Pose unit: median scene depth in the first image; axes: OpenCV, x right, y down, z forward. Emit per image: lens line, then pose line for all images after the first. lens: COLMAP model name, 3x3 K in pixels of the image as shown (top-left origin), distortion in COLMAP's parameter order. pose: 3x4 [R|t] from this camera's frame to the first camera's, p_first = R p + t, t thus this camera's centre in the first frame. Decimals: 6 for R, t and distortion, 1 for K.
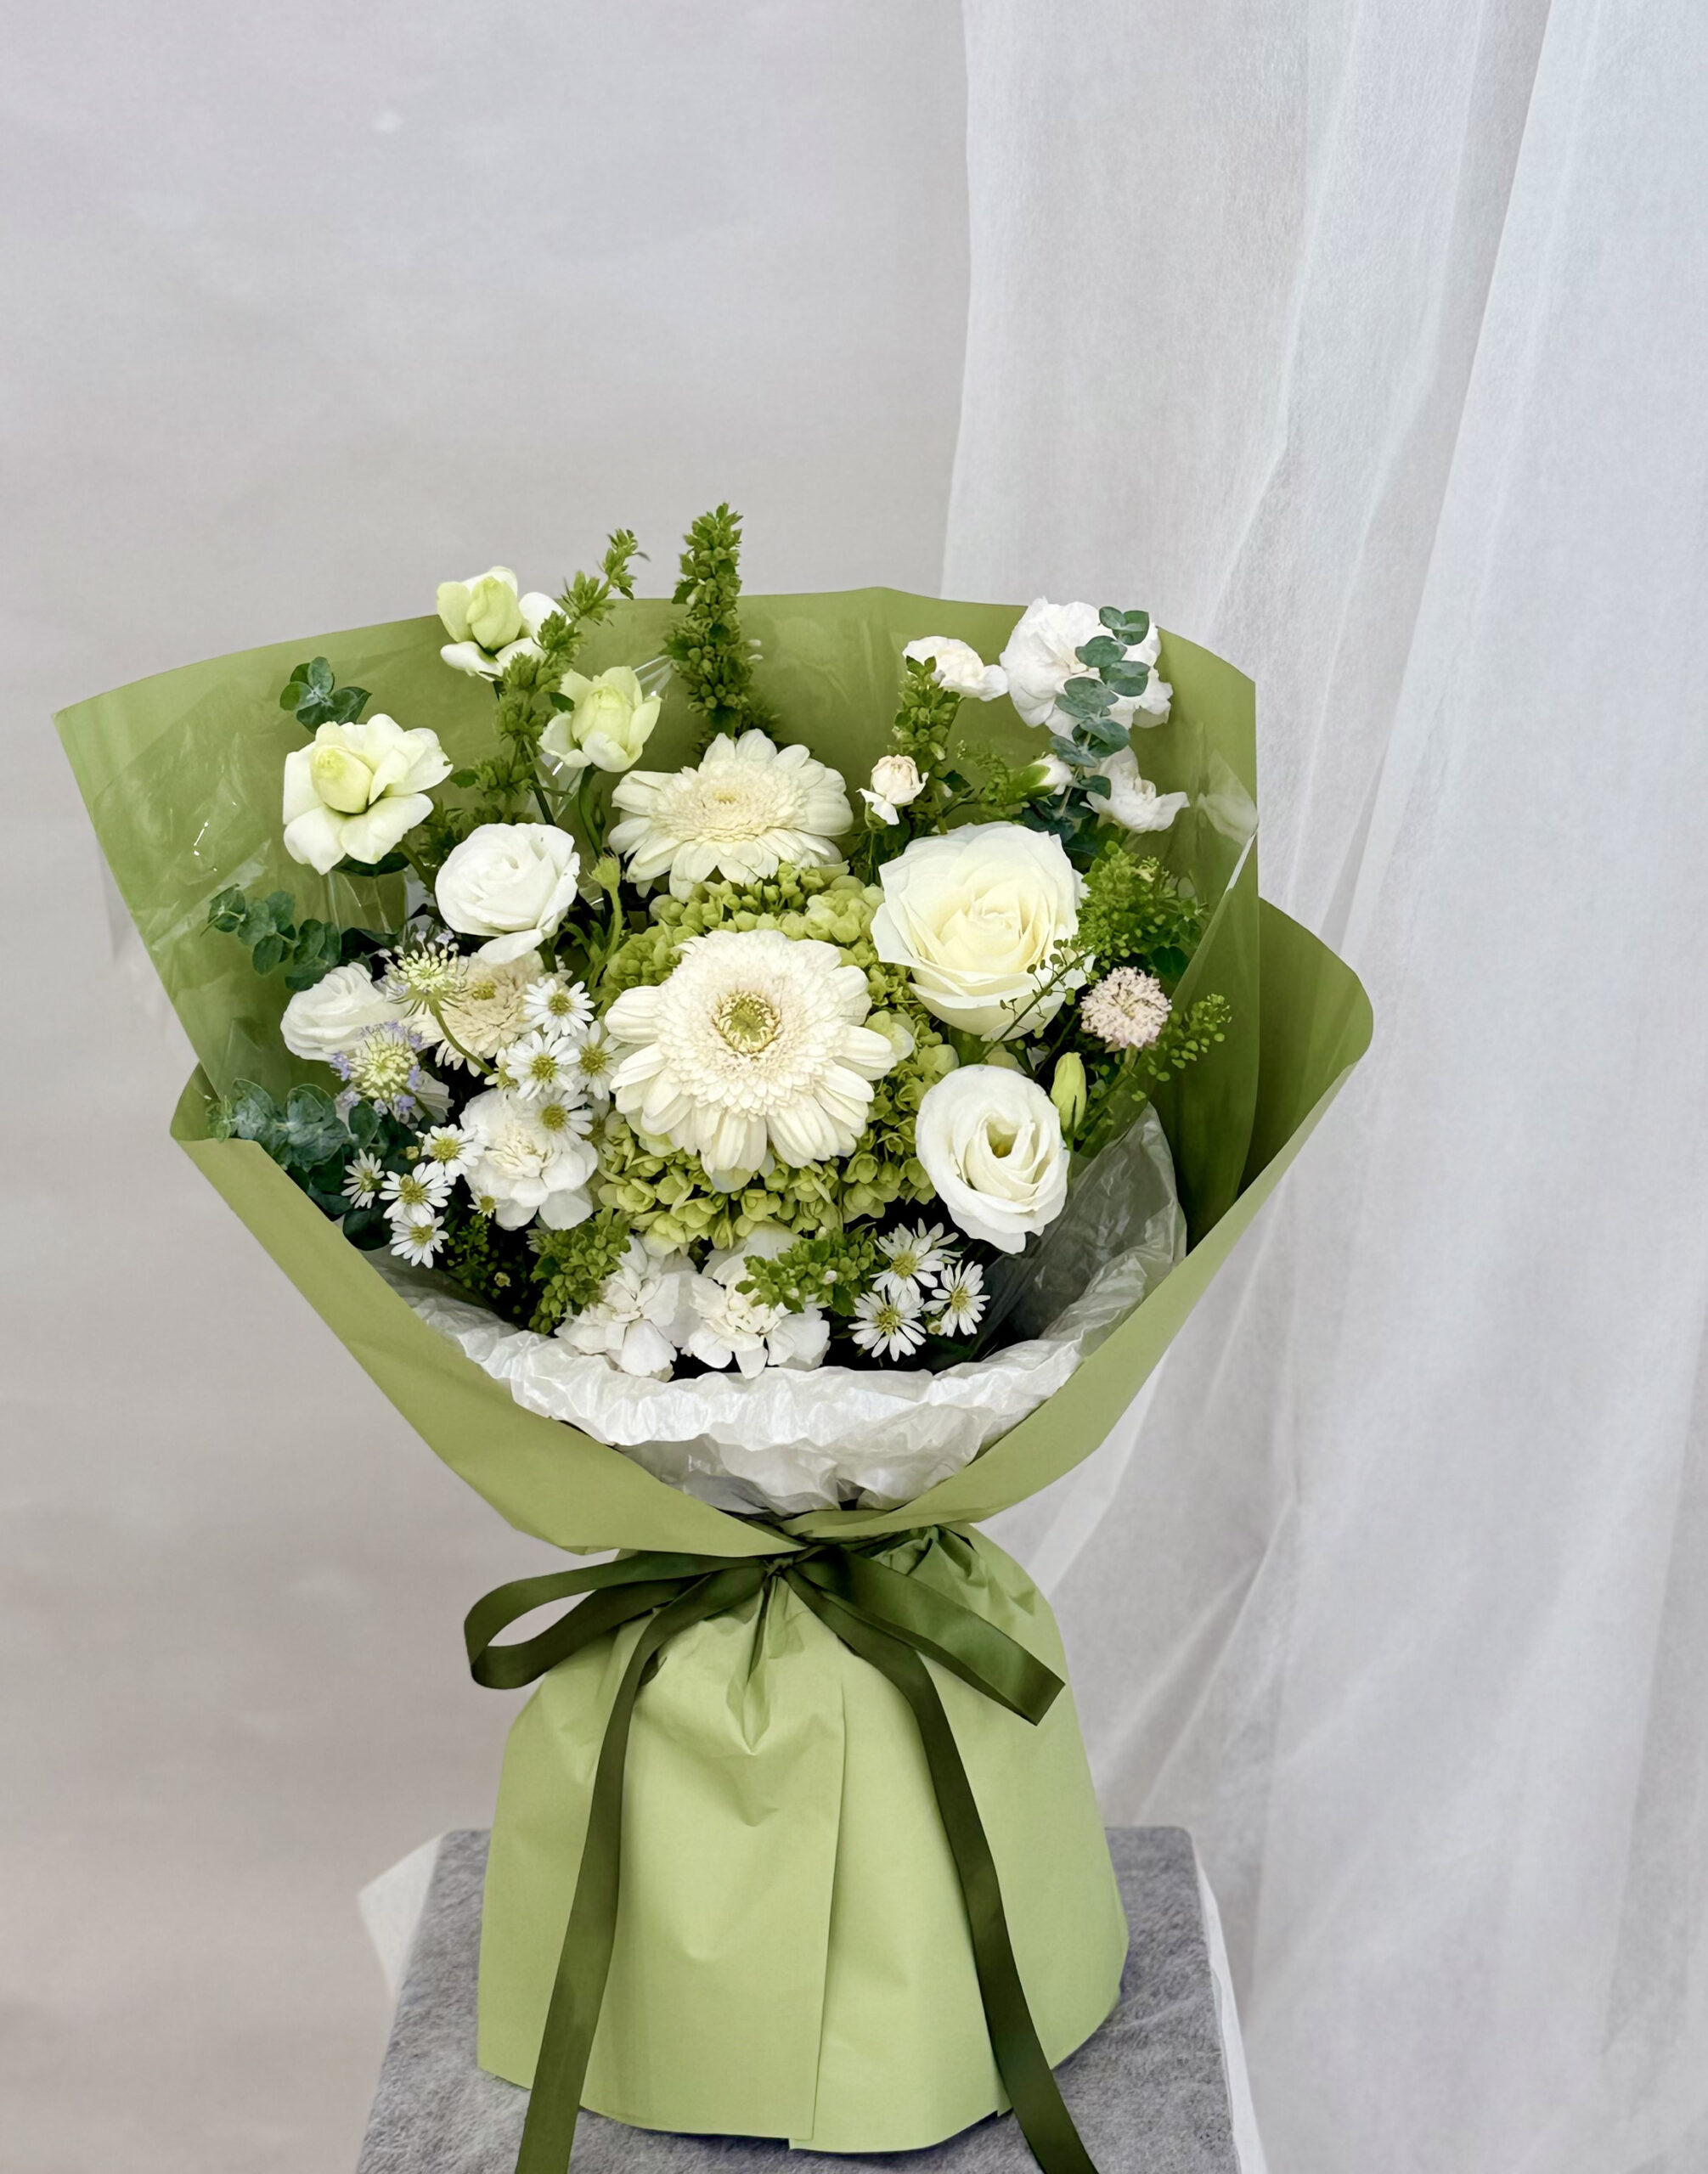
lens RADIAL K [[3816.9, 0, 869.2], [0, 3816.9, 1093.1], [0, 0, 1]] dist [0.128439, 0.000000]
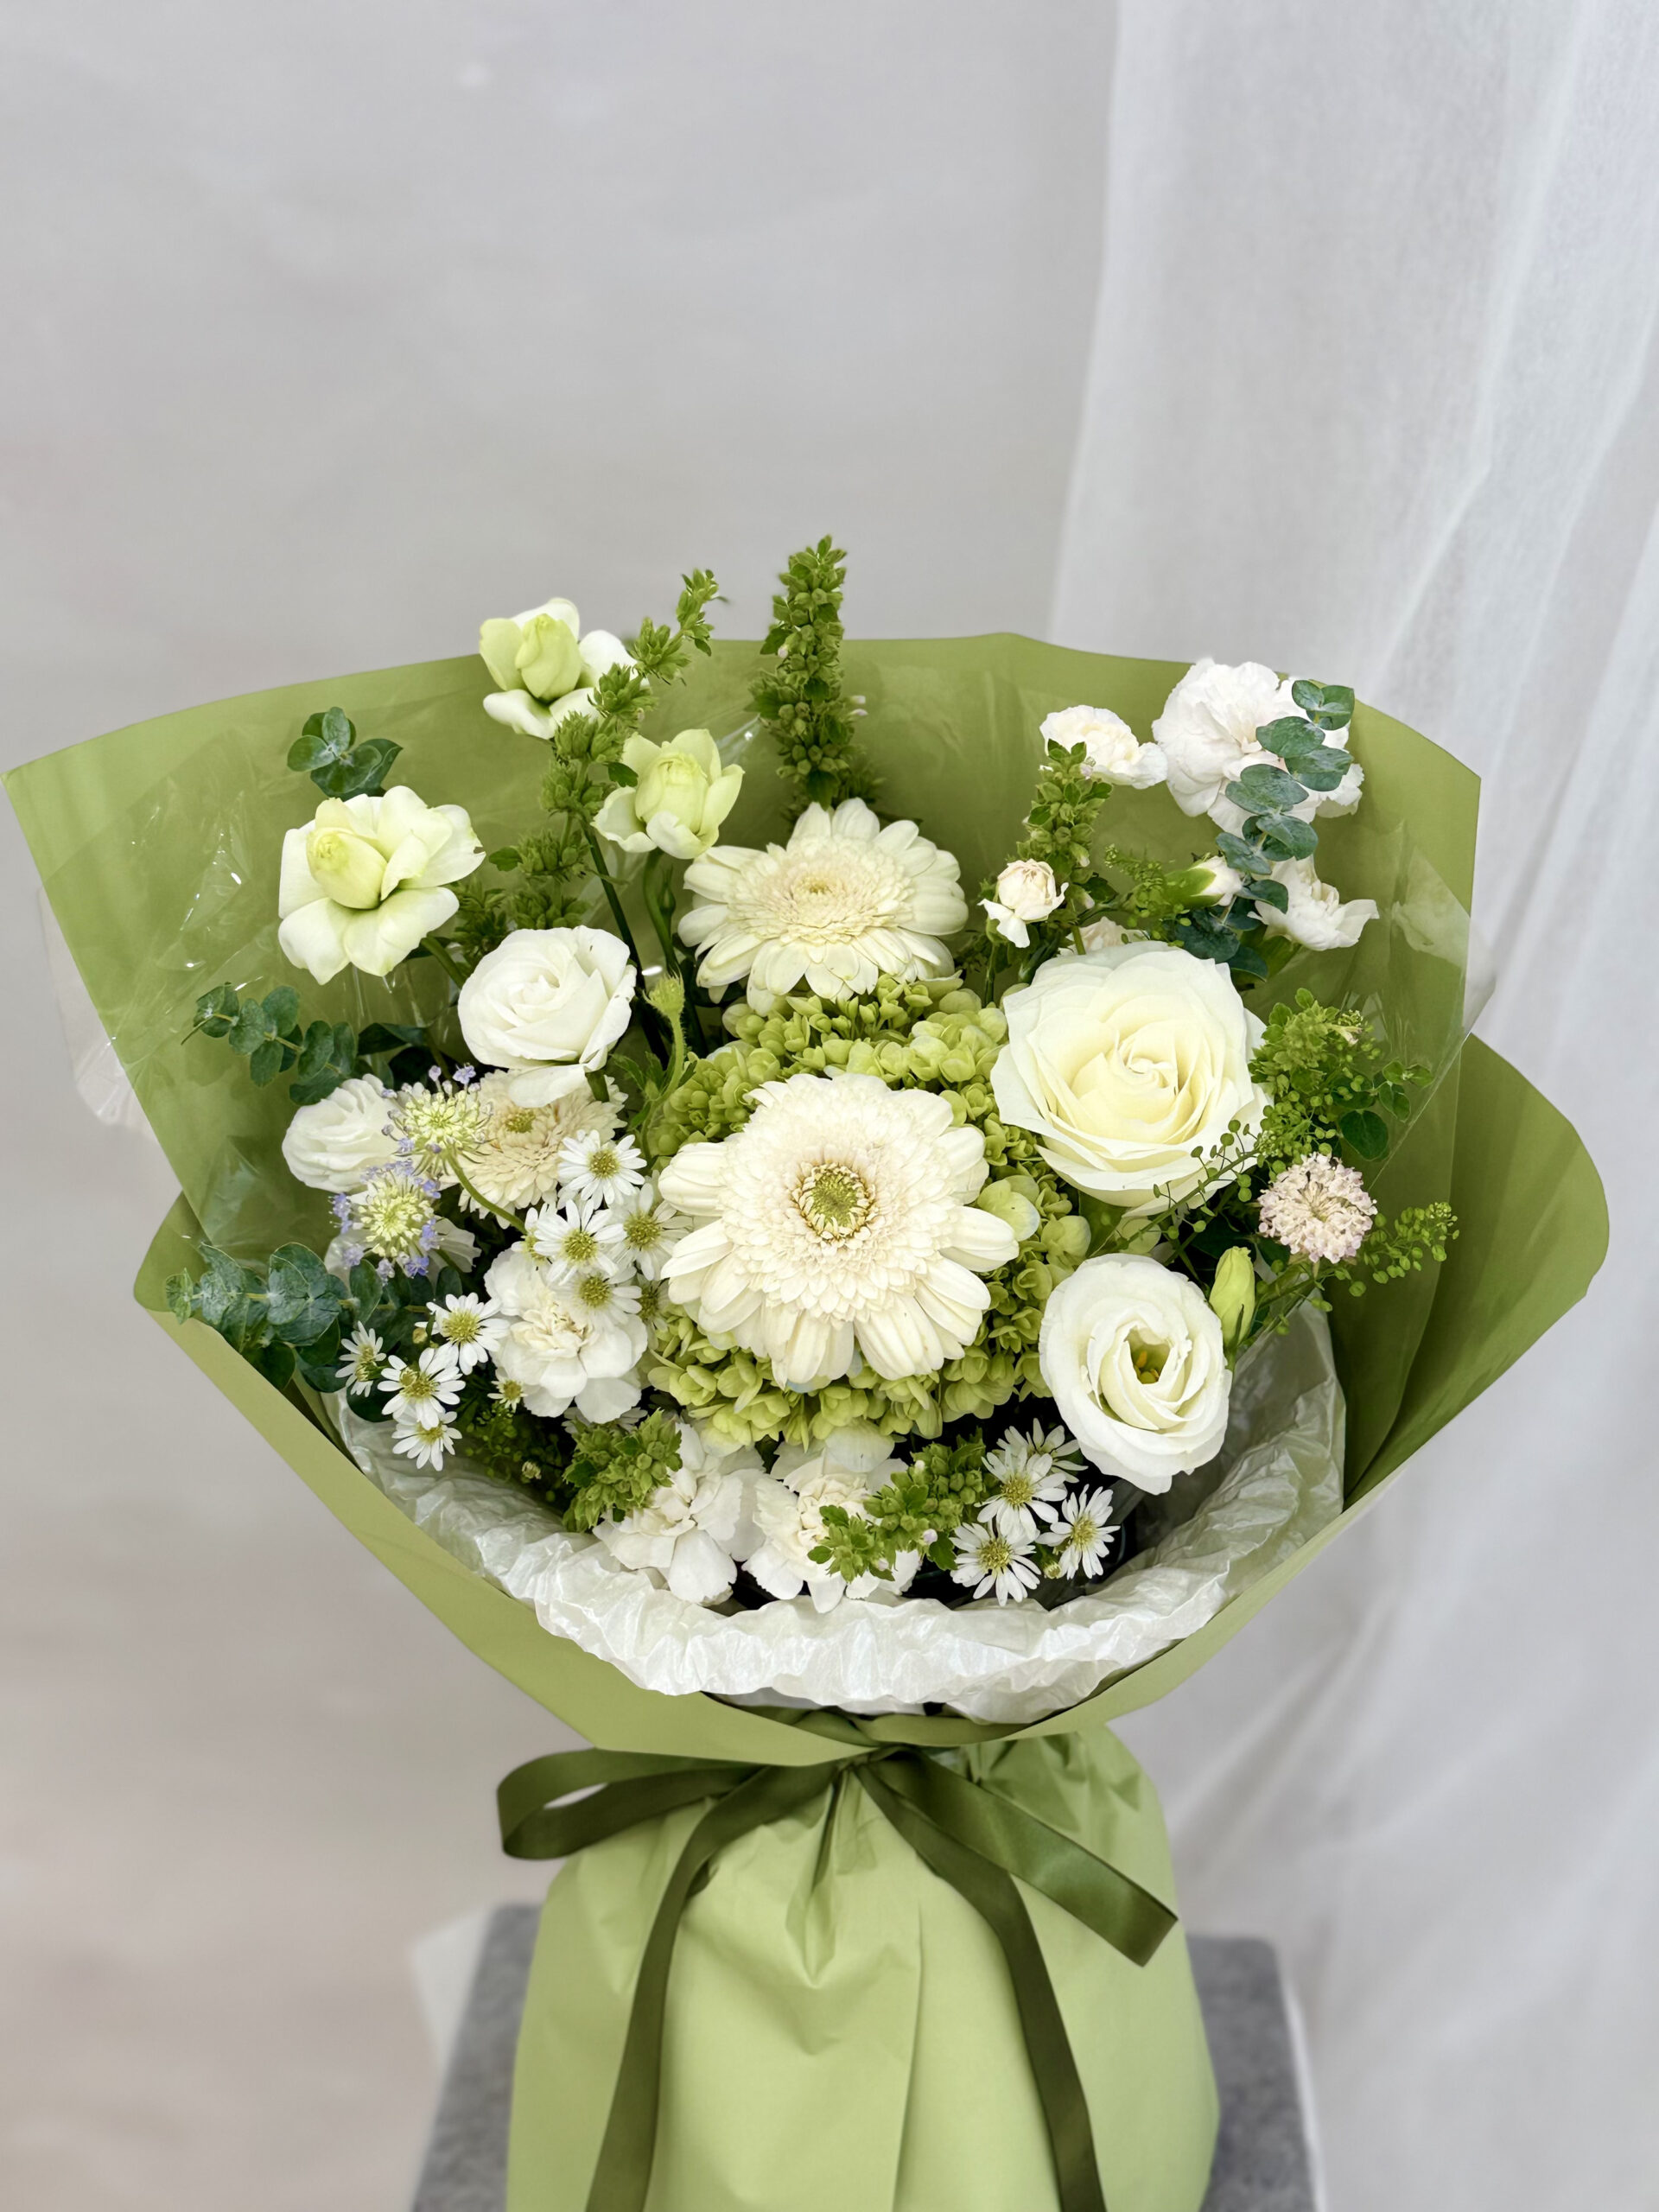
lens RADIAL K [[2798.8, 0, 814.6], [0, 2798.8, 1100.2], [0, 0, 1]] dist [0.126716, 0.000000]
pose [[0.998708, 0.034475, -0.037332, -0.014228], [-0.031656, 0.996782, 0.073644, -0.079129], [0.039751, -0.072367, 0.996586, 0.399687]]
